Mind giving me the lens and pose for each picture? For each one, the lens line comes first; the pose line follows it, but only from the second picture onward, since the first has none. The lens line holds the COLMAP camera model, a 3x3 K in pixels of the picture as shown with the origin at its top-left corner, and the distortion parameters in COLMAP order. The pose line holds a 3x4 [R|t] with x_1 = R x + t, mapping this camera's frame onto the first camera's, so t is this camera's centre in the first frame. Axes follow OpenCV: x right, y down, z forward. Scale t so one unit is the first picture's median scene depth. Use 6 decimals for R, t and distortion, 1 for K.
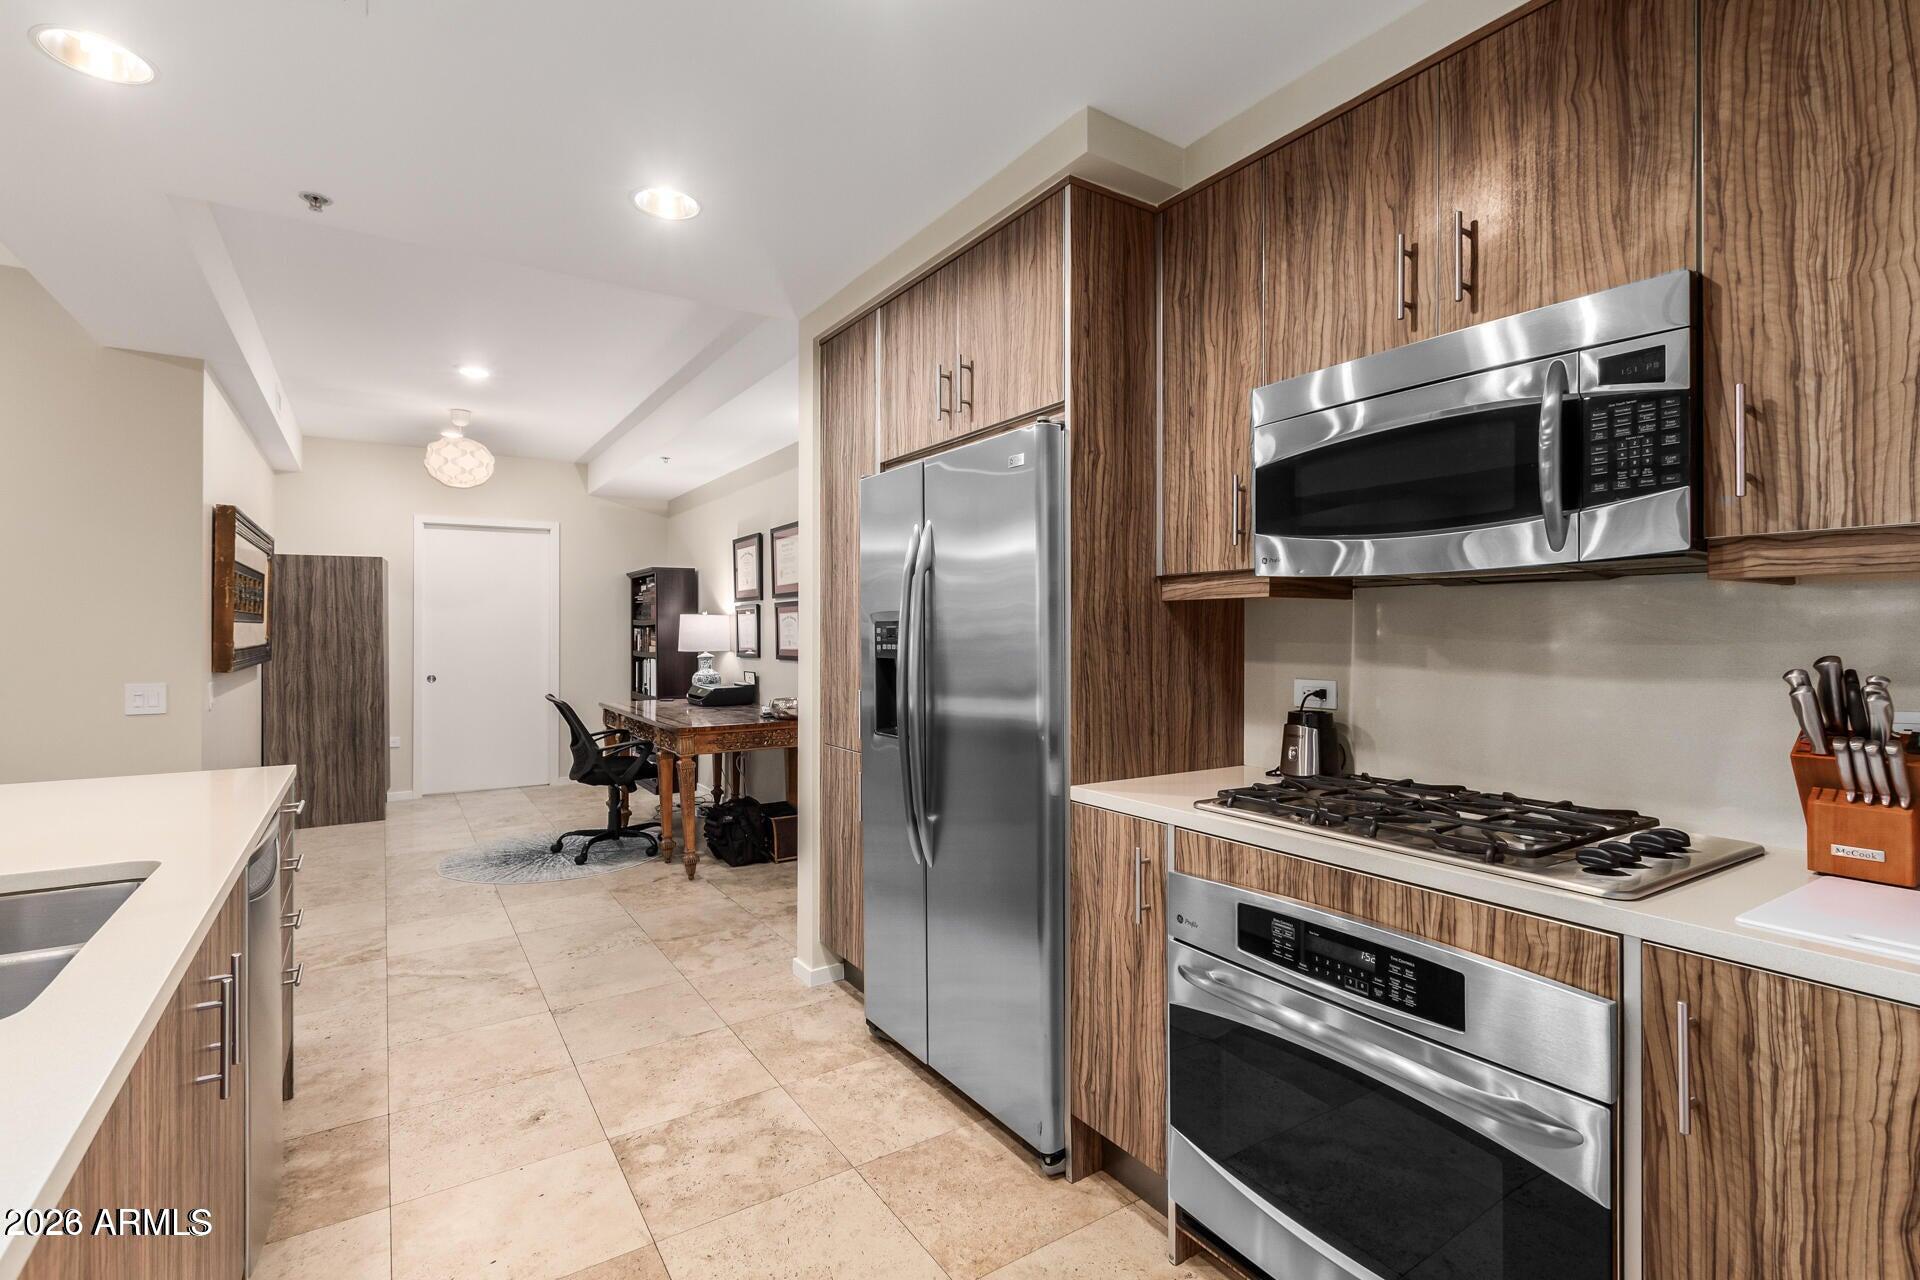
lens RADIAL K [[881.8, 0, 966.2], [0, 881.8, 630.8], [0, 0, 1]] dist [0.004546, -0.000551]
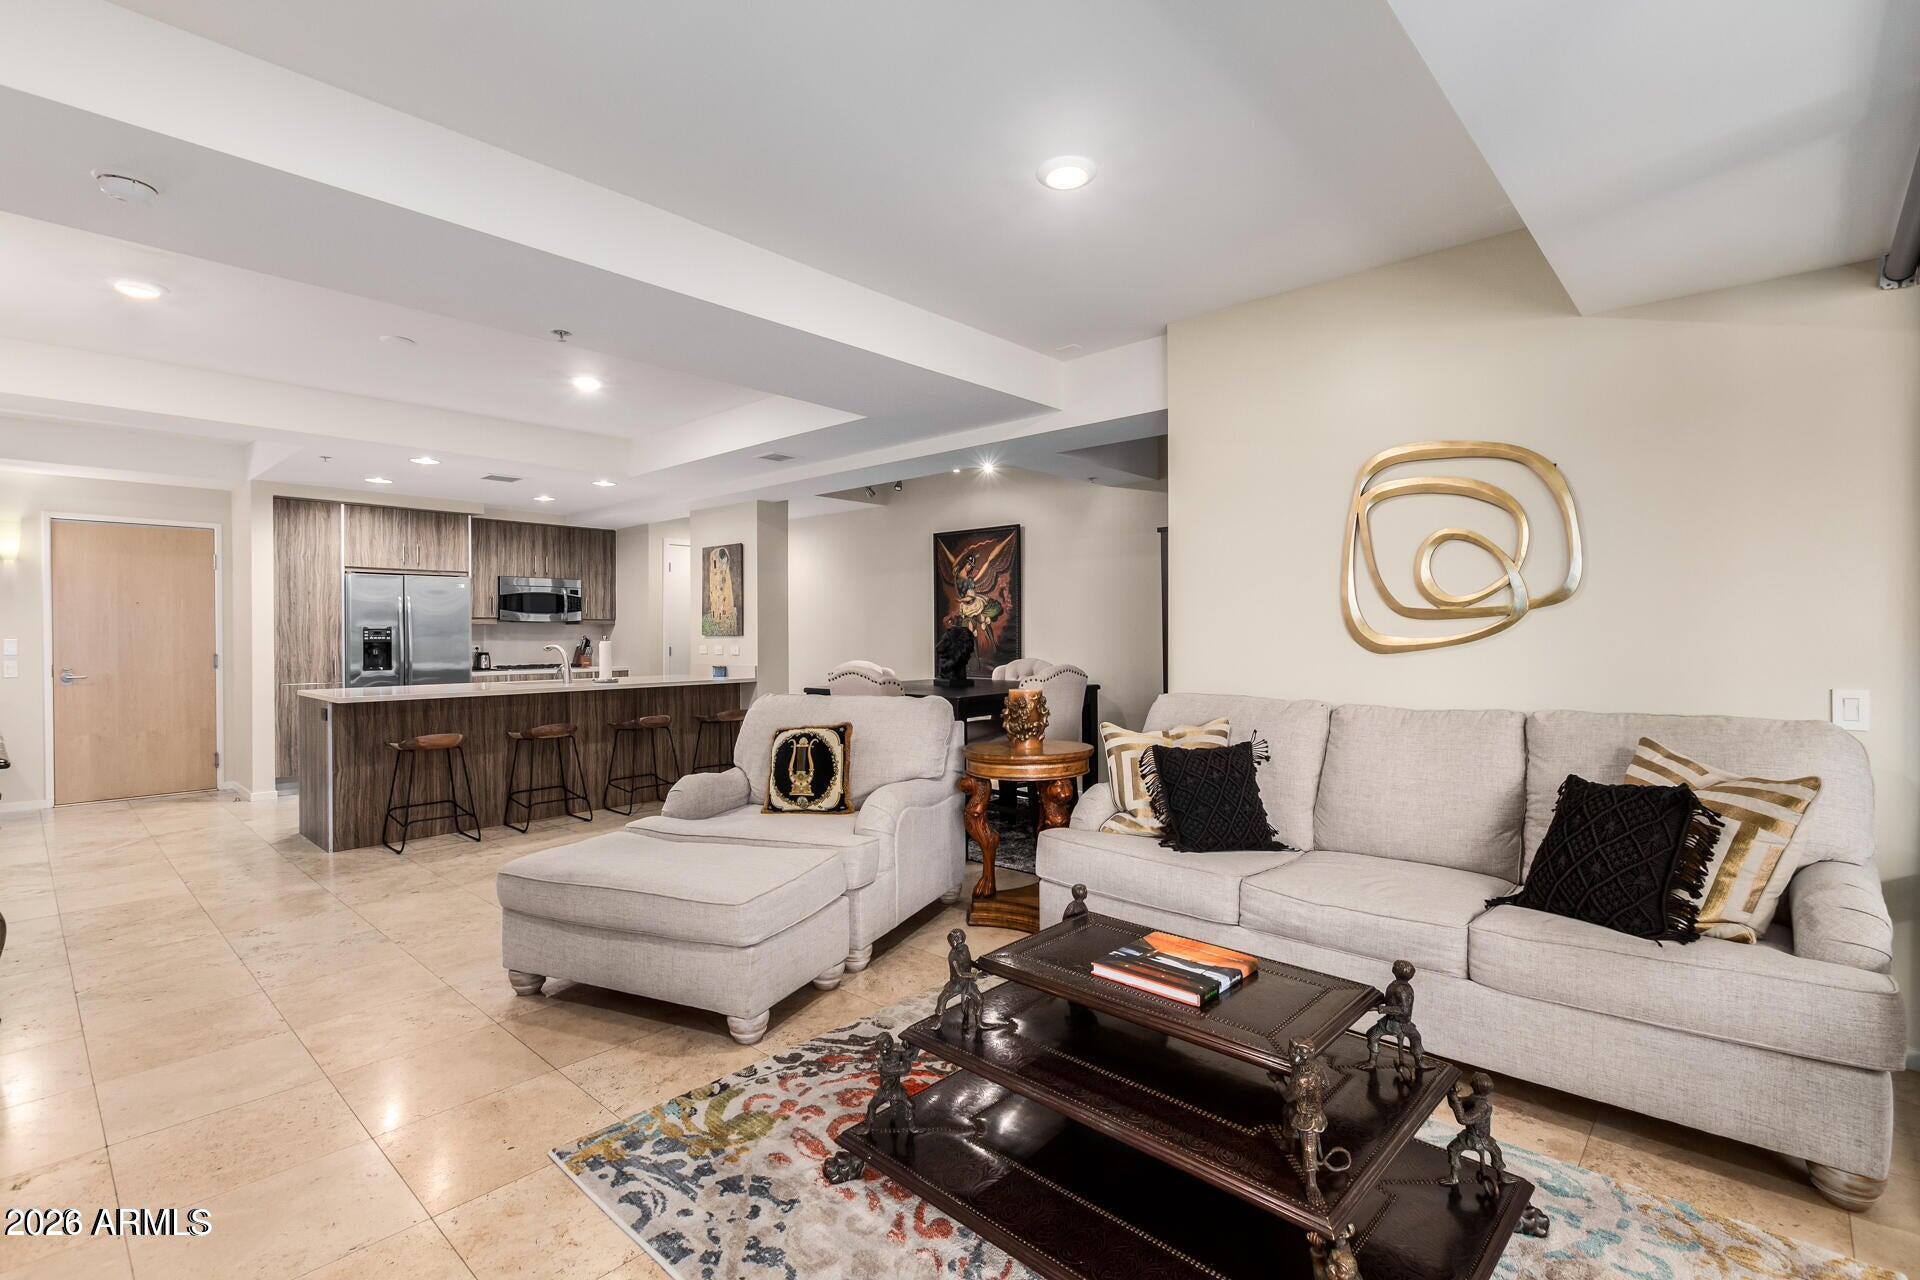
lens RADIAL K [[880.3, 0, 960.0], [0, 880.3, 640.0], [0, 0, 1]] dist [0.011603, -0.000557]
pose [[-0.234815, -0.008093, 0.972006, -1.906186], [0.000931, 0.999963, 0.008551, 0.001660], [-0.972040, 0.002913, -0.234799, -0.075950]]
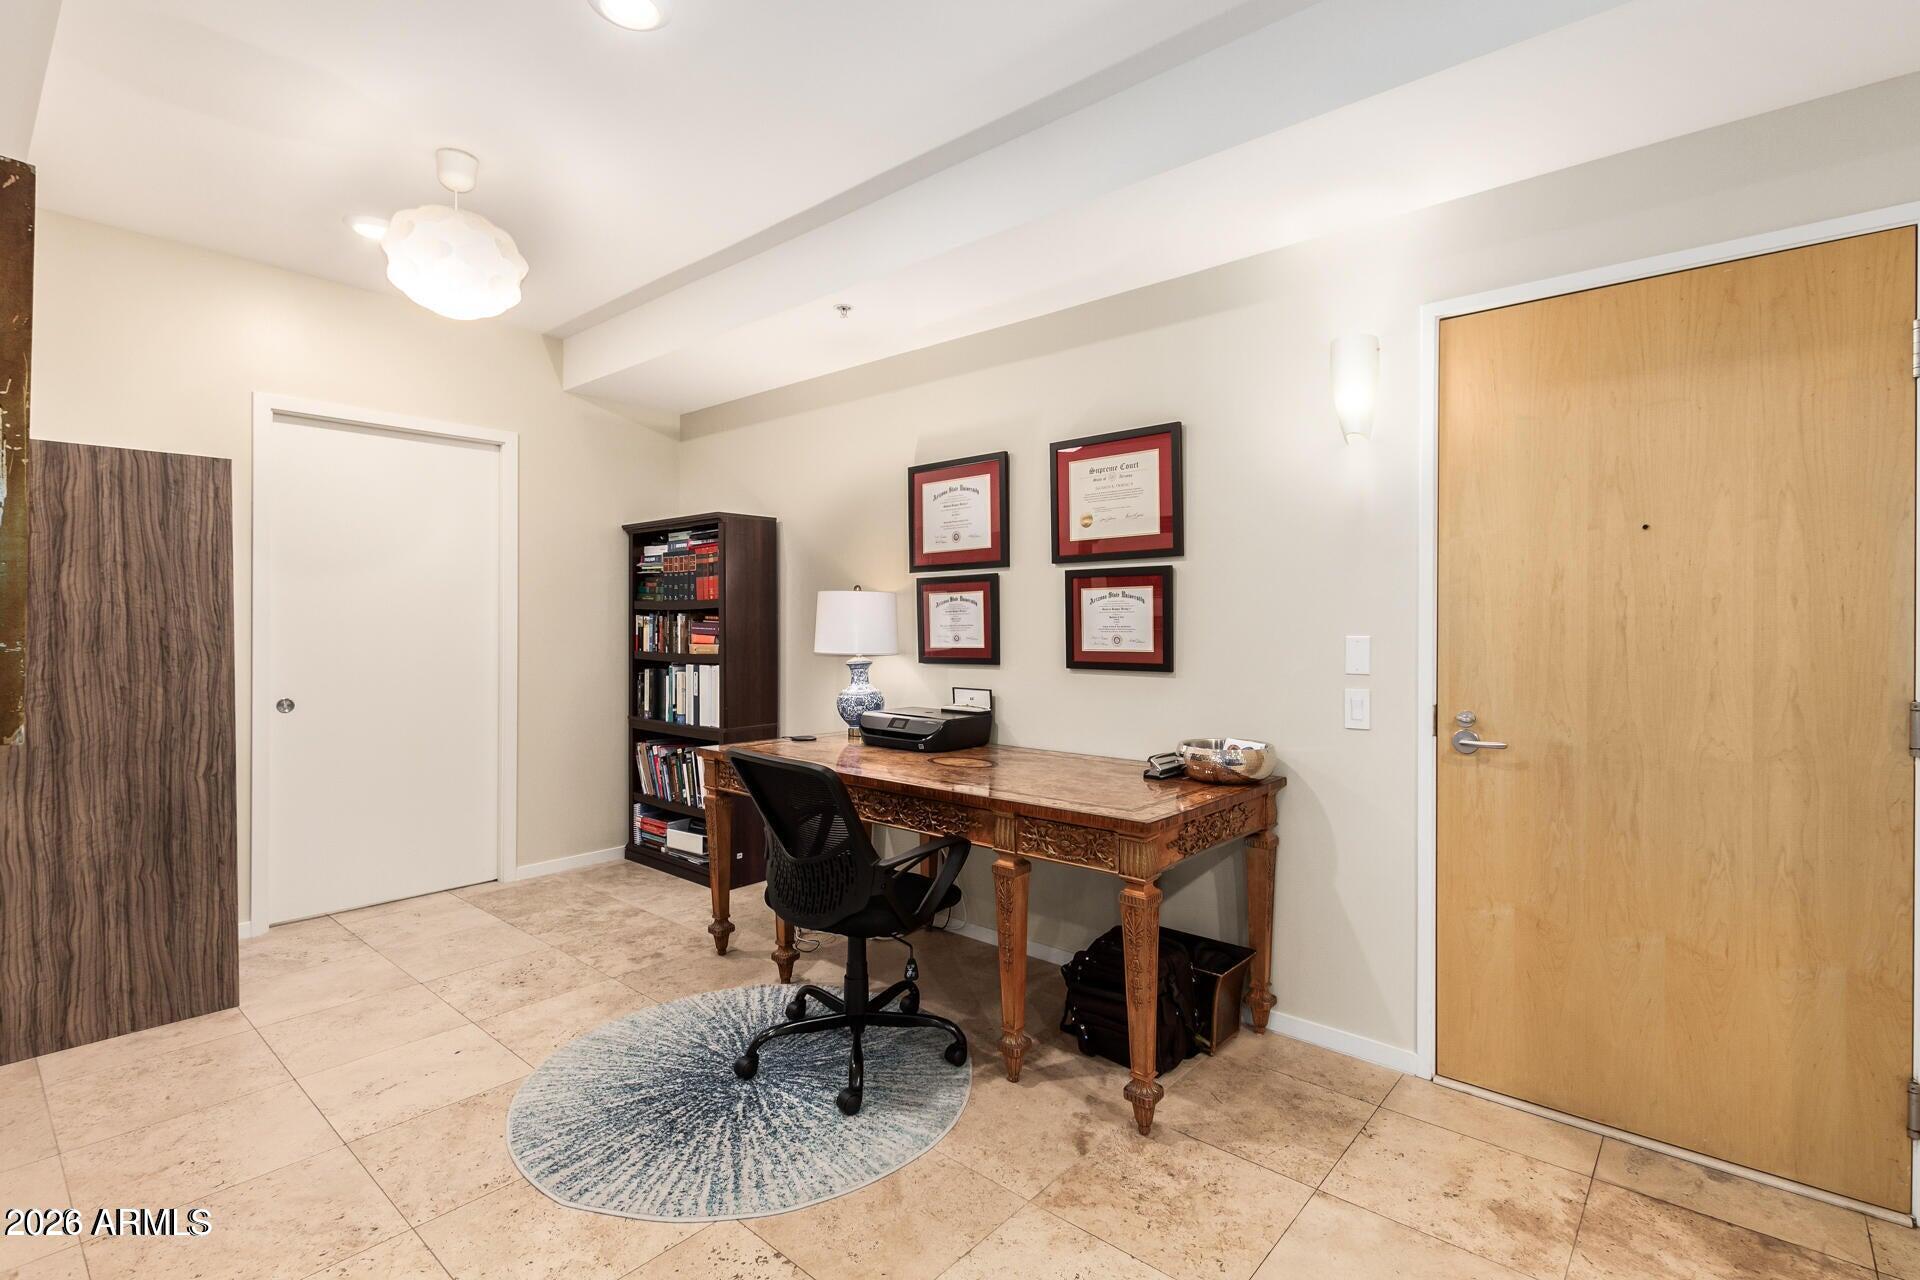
lens RADIAL K [[890.1, 0, 961.4], [0, 890.1, 630.0], [0, 0, 1]] dist [0.012209, -0.006379]
pose [[0.963054, 0.004259, 0.269274, -0.559219], [-0.005681, 0.999974, 0.004502, 0.006428], [-0.269248, -0.005865, 0.963053, 0.579982]]
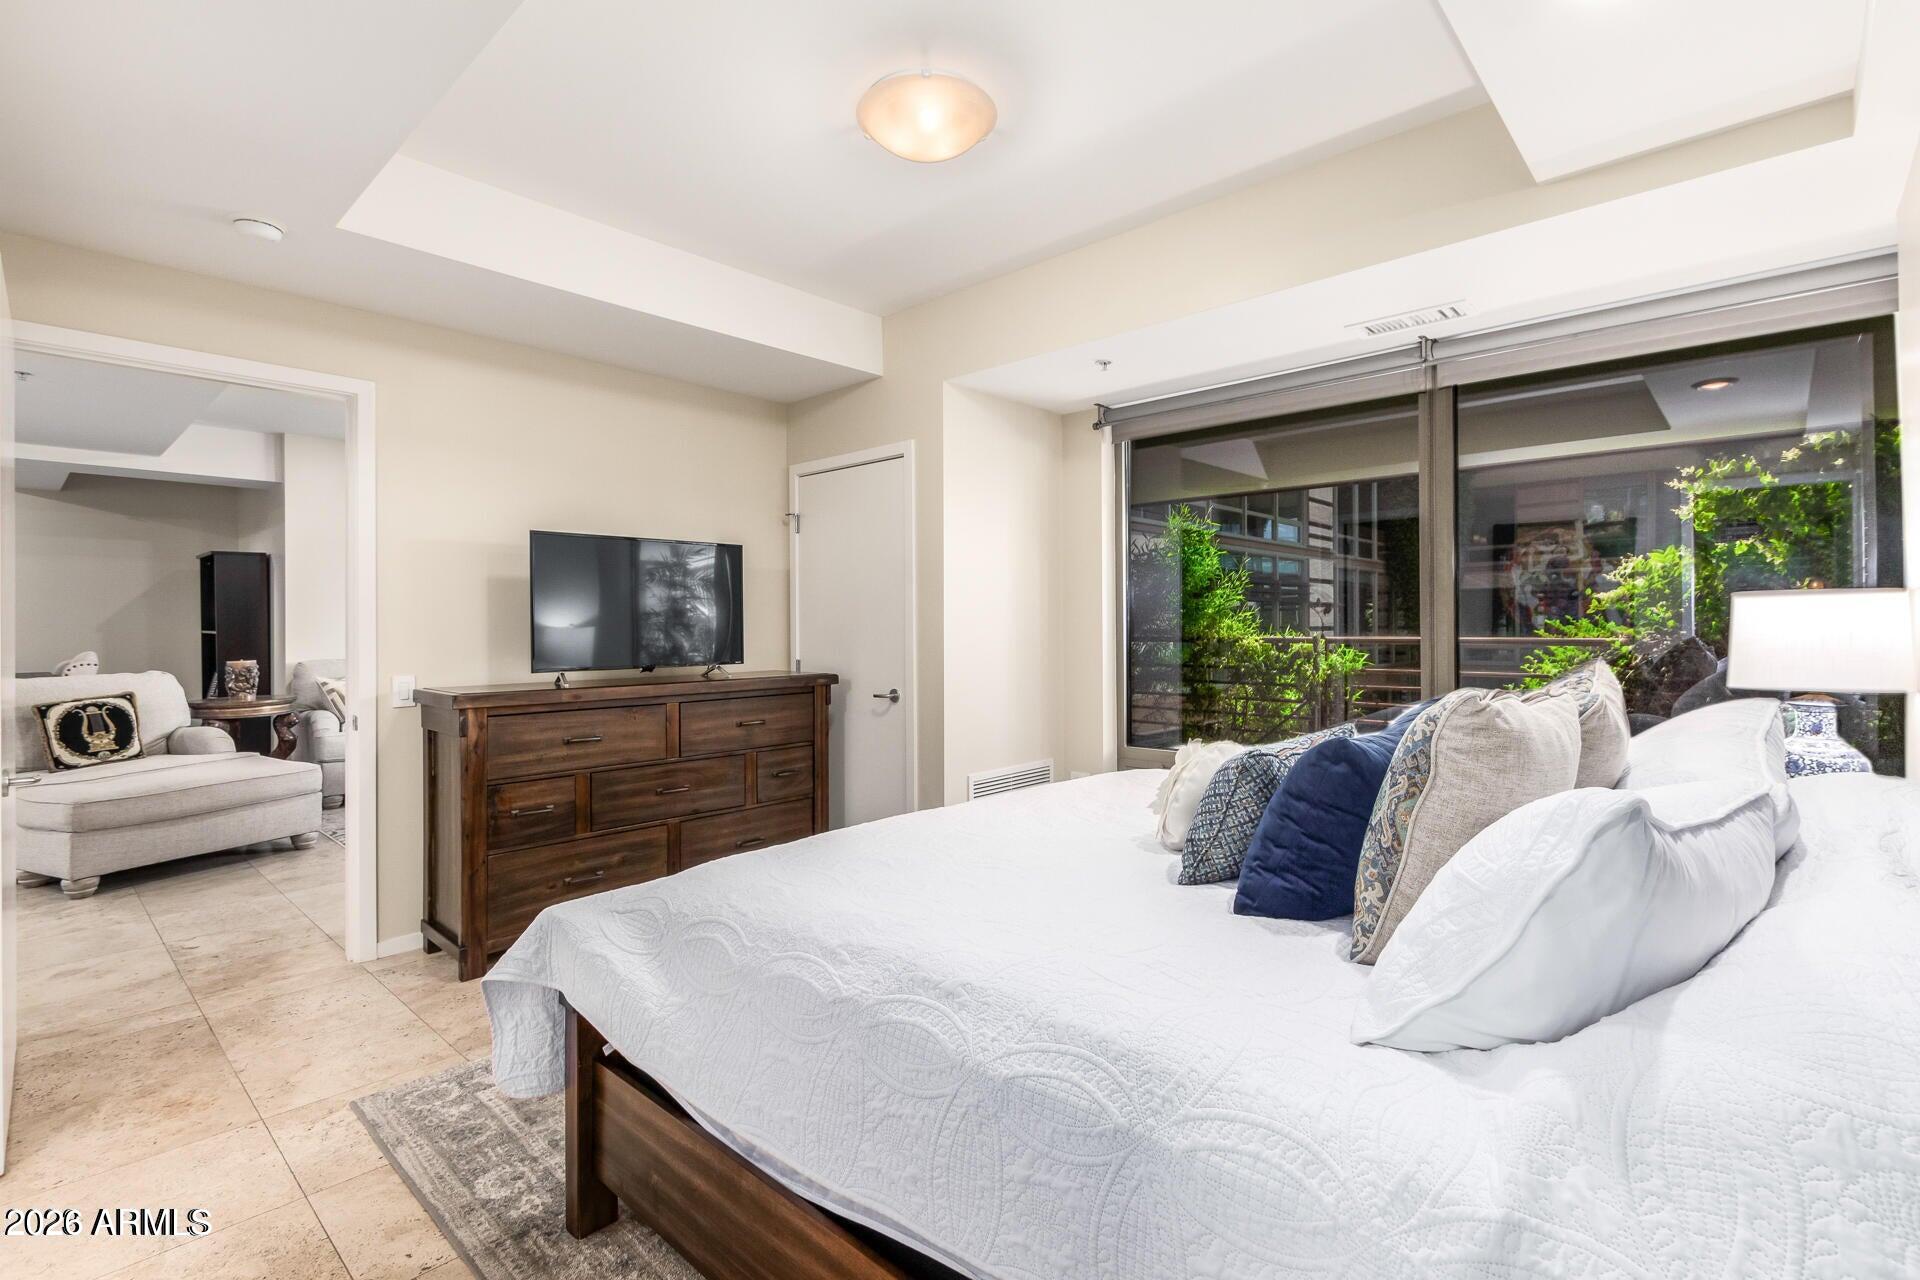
lens RADIAL K [[883.0, 0, 963.0], [0, 883.0, 633.0], [0, 0, 1]] dist [0.013513, -0.005552]
pose [[-0.970859, 0.008521, -0.239500, -1.812039], [0.007543, 0.999959, 0.004999, 0.016573], [0.239533, 0.003047, -0.970883, 1.229045]]
